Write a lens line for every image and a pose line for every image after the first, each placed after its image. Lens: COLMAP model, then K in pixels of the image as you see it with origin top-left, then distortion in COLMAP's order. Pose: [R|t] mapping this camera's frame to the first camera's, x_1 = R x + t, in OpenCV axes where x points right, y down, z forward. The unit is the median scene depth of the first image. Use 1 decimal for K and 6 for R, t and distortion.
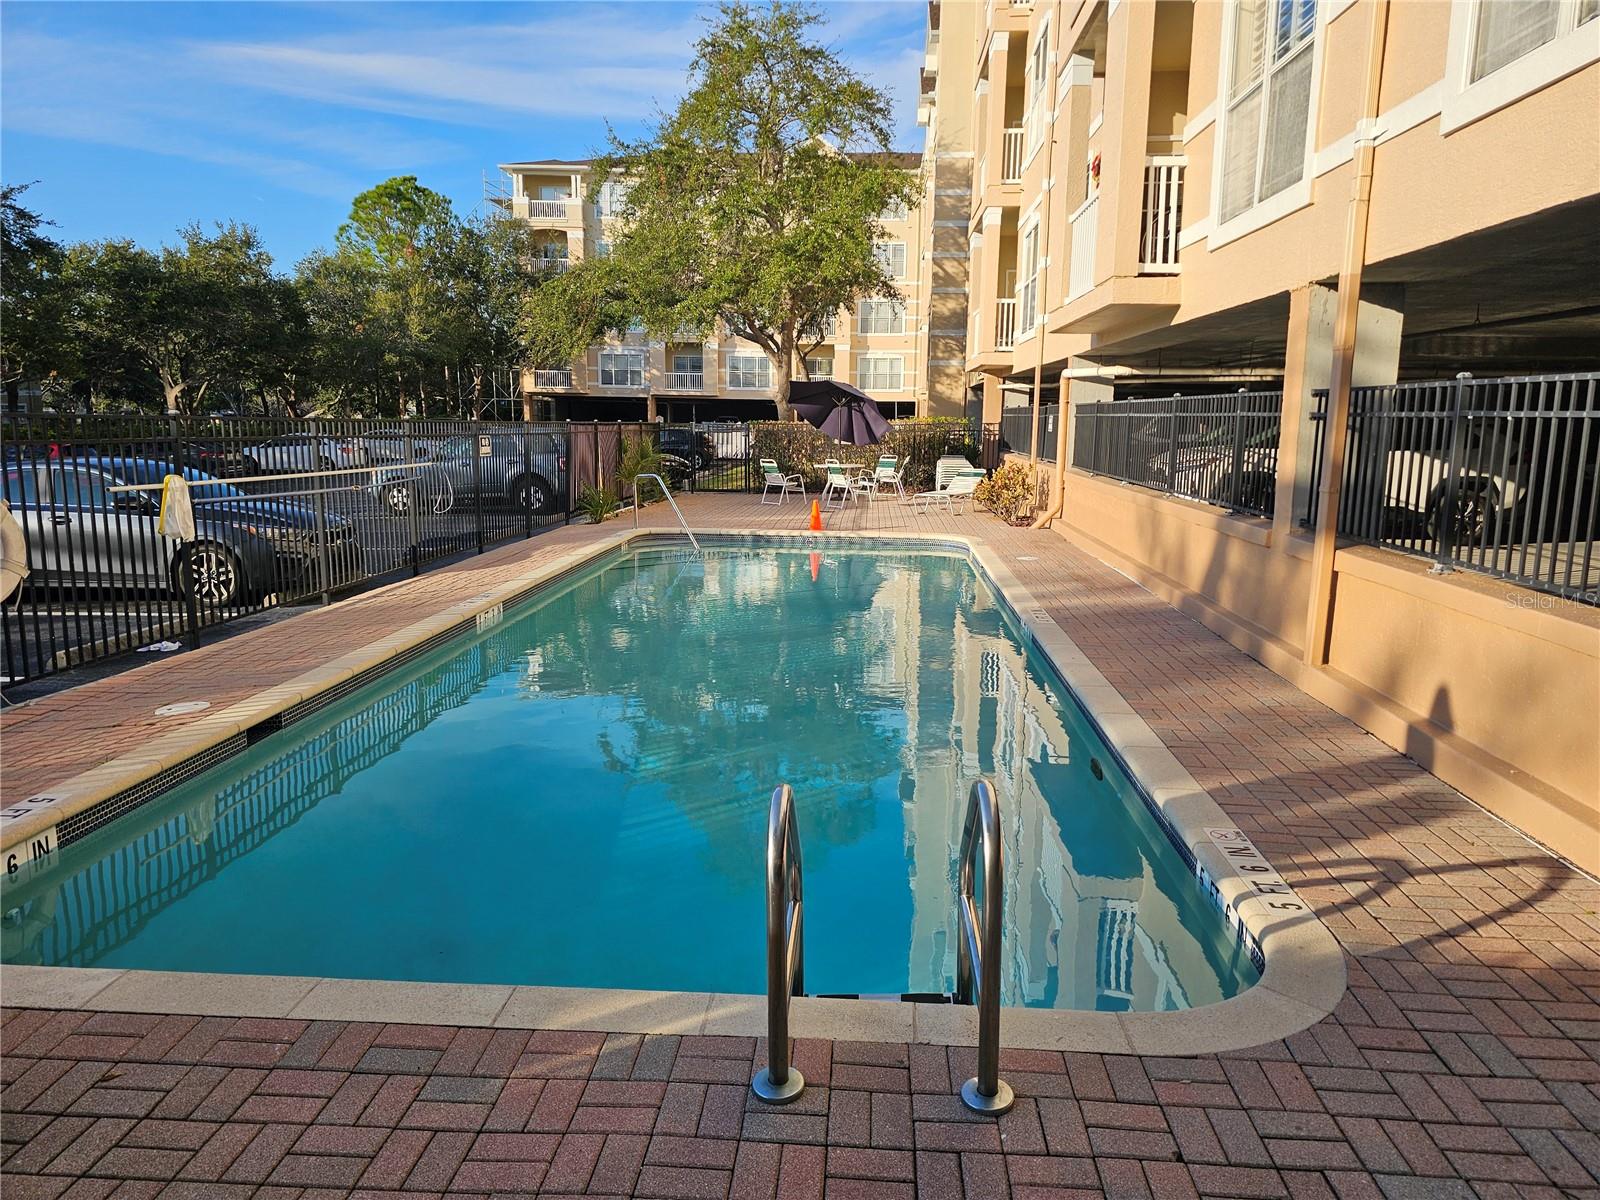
lens RADIAL K [[1063.3, 0, 795.5], [0, 1063.3, 586.2], [0, 0, 1]] dist [0.066070, -0.058509]
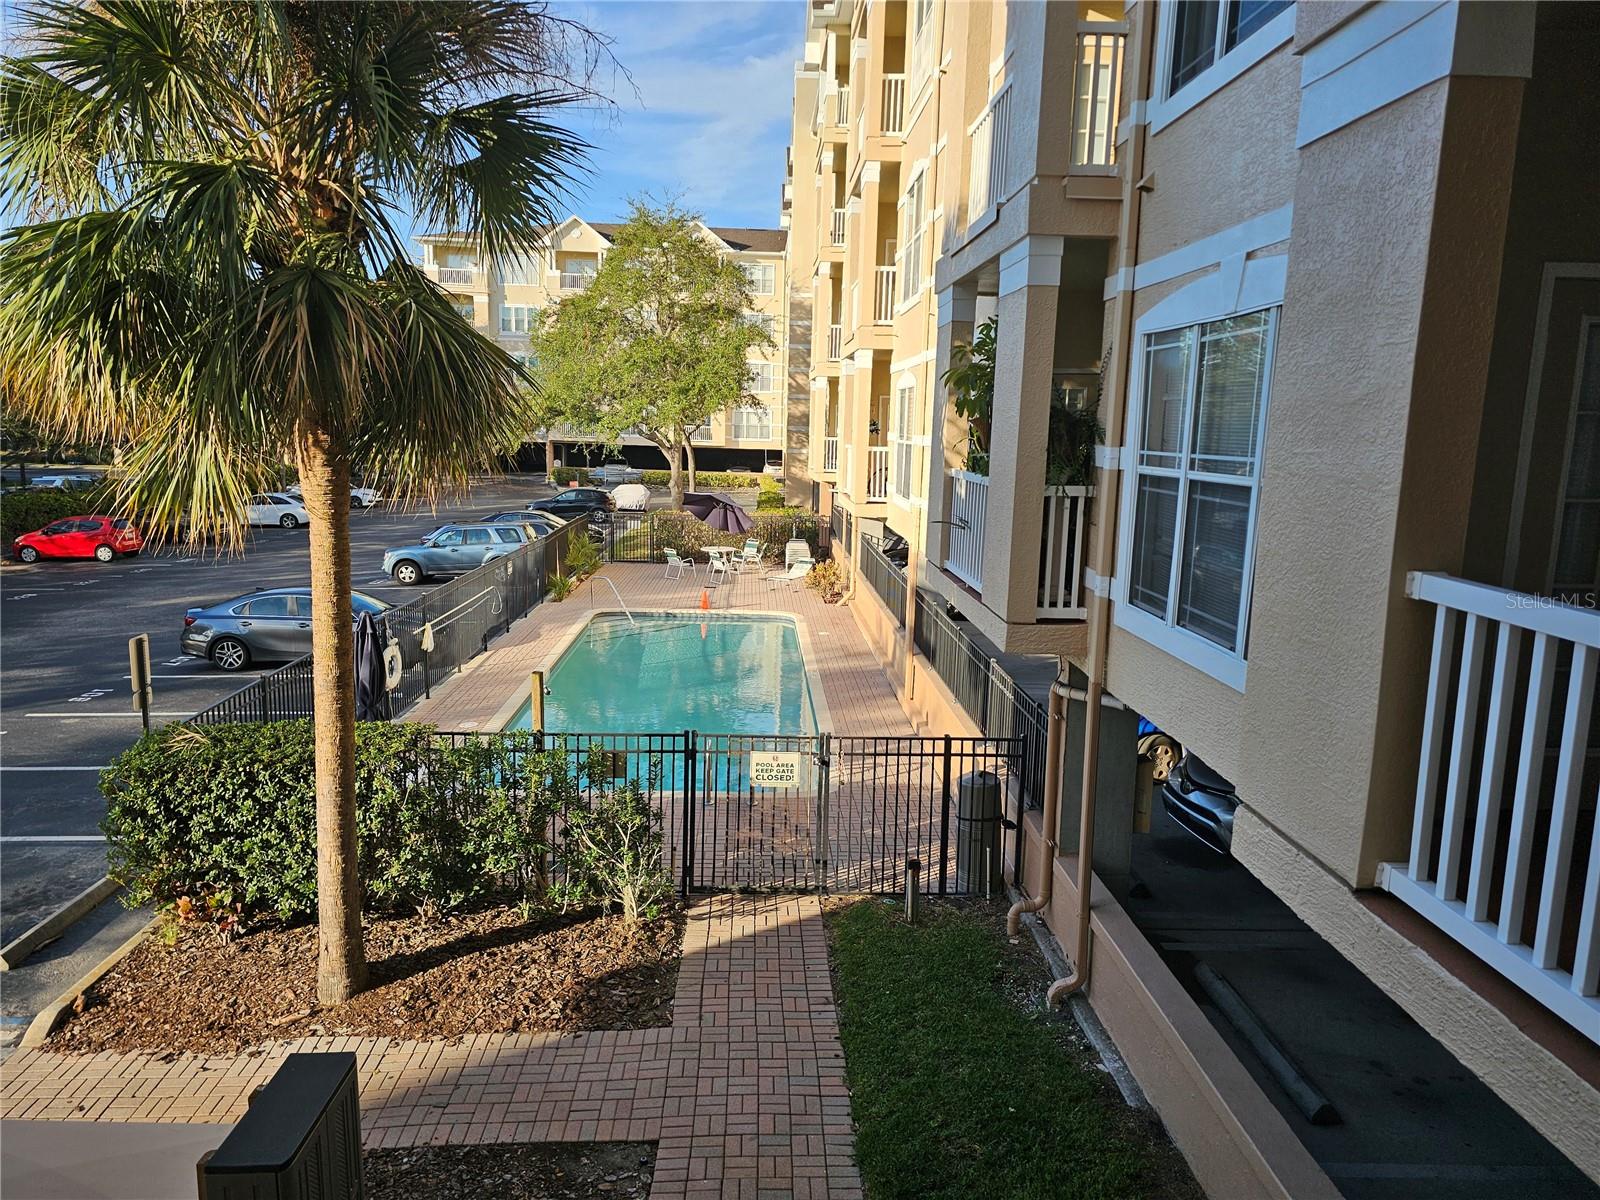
lens RADIAL K [[1063.3, 0, 795.5], [0, 1063.3, 586.2], [0, 0, 1]] dist [0.066070, -0.058509]
pose [[0.993274, -0.001955, 0.115772, -0.014564], [0.002548, 0.999984, -0.004976, -0.037485], [-0.115760, 0.005237, 0.993263, -0.300256]]
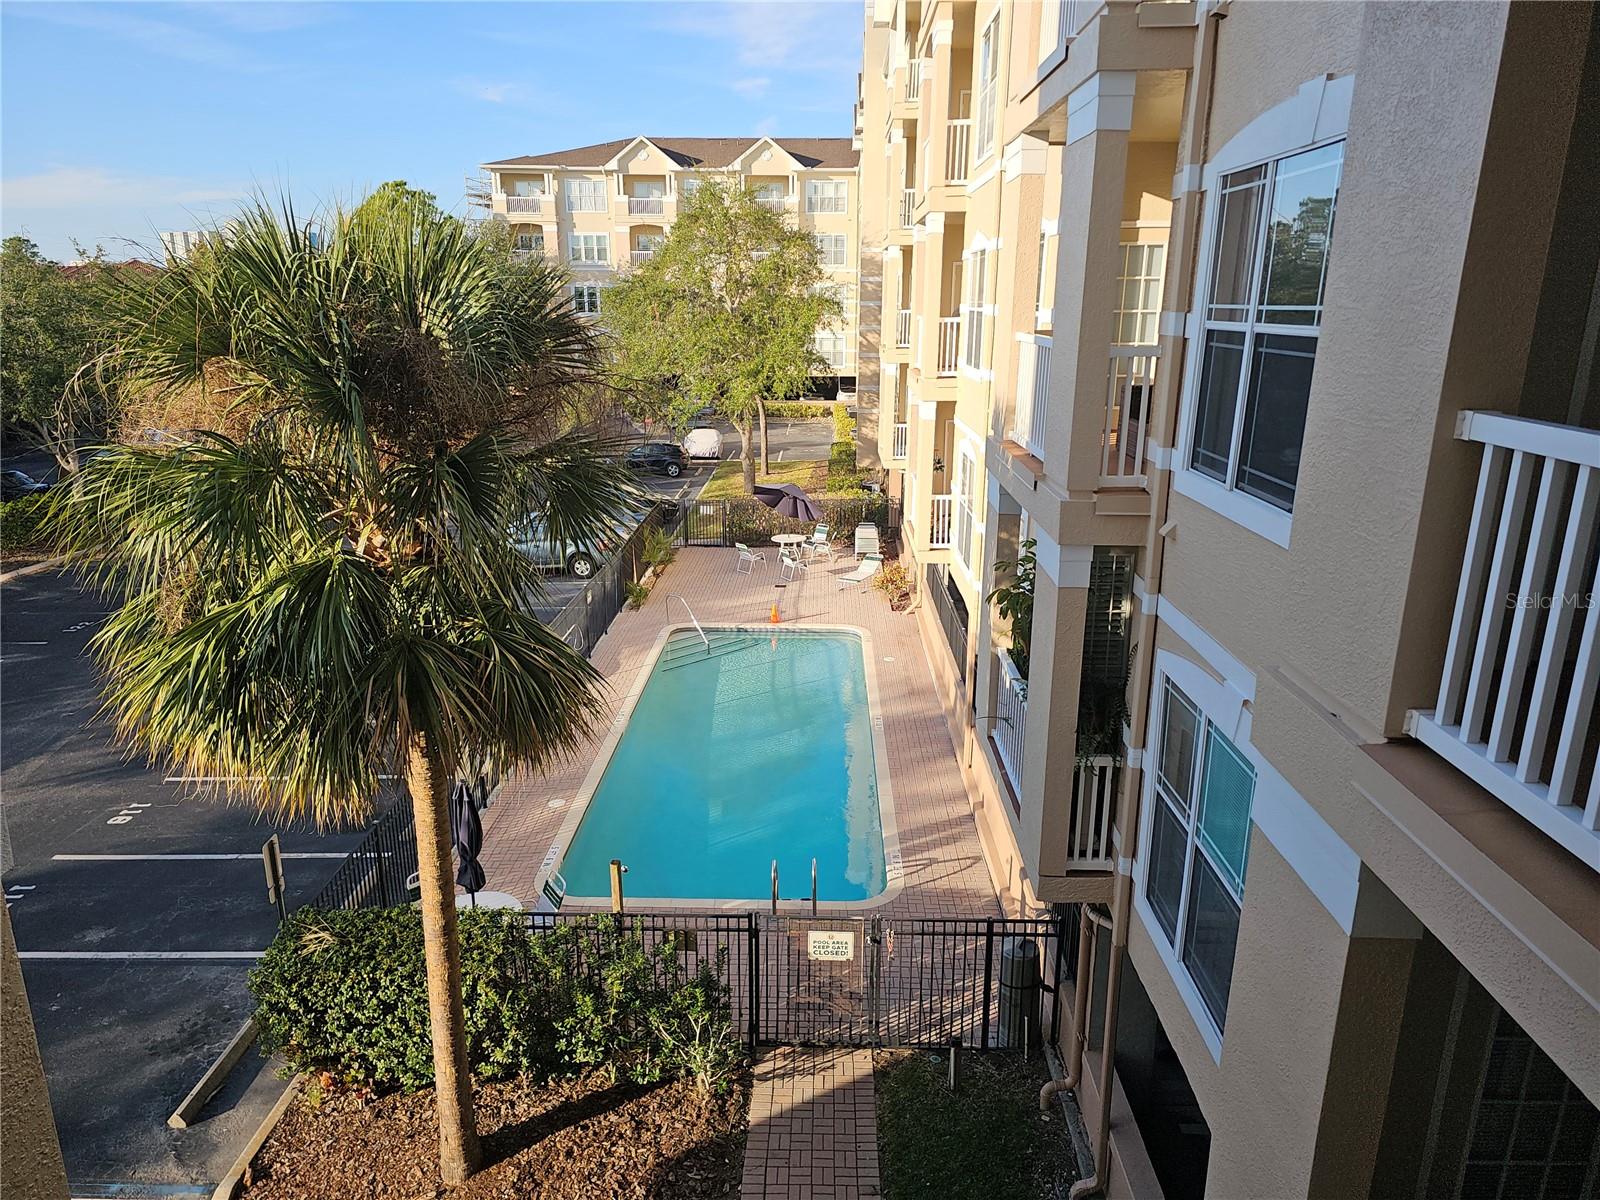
lens RADIAL K [[1062.3, 0, 803.5], [0, 1062.3, 606.1], [0, 0, 1]] dist [0.066914, -0.063229]
pose [[0.998600, -0.019620, 0.049127, -0.008325], [0.013563, 0.992593, 0.120726, -0.132712], [-0.051132, -0.119891, 0.991469, -0.317284]]
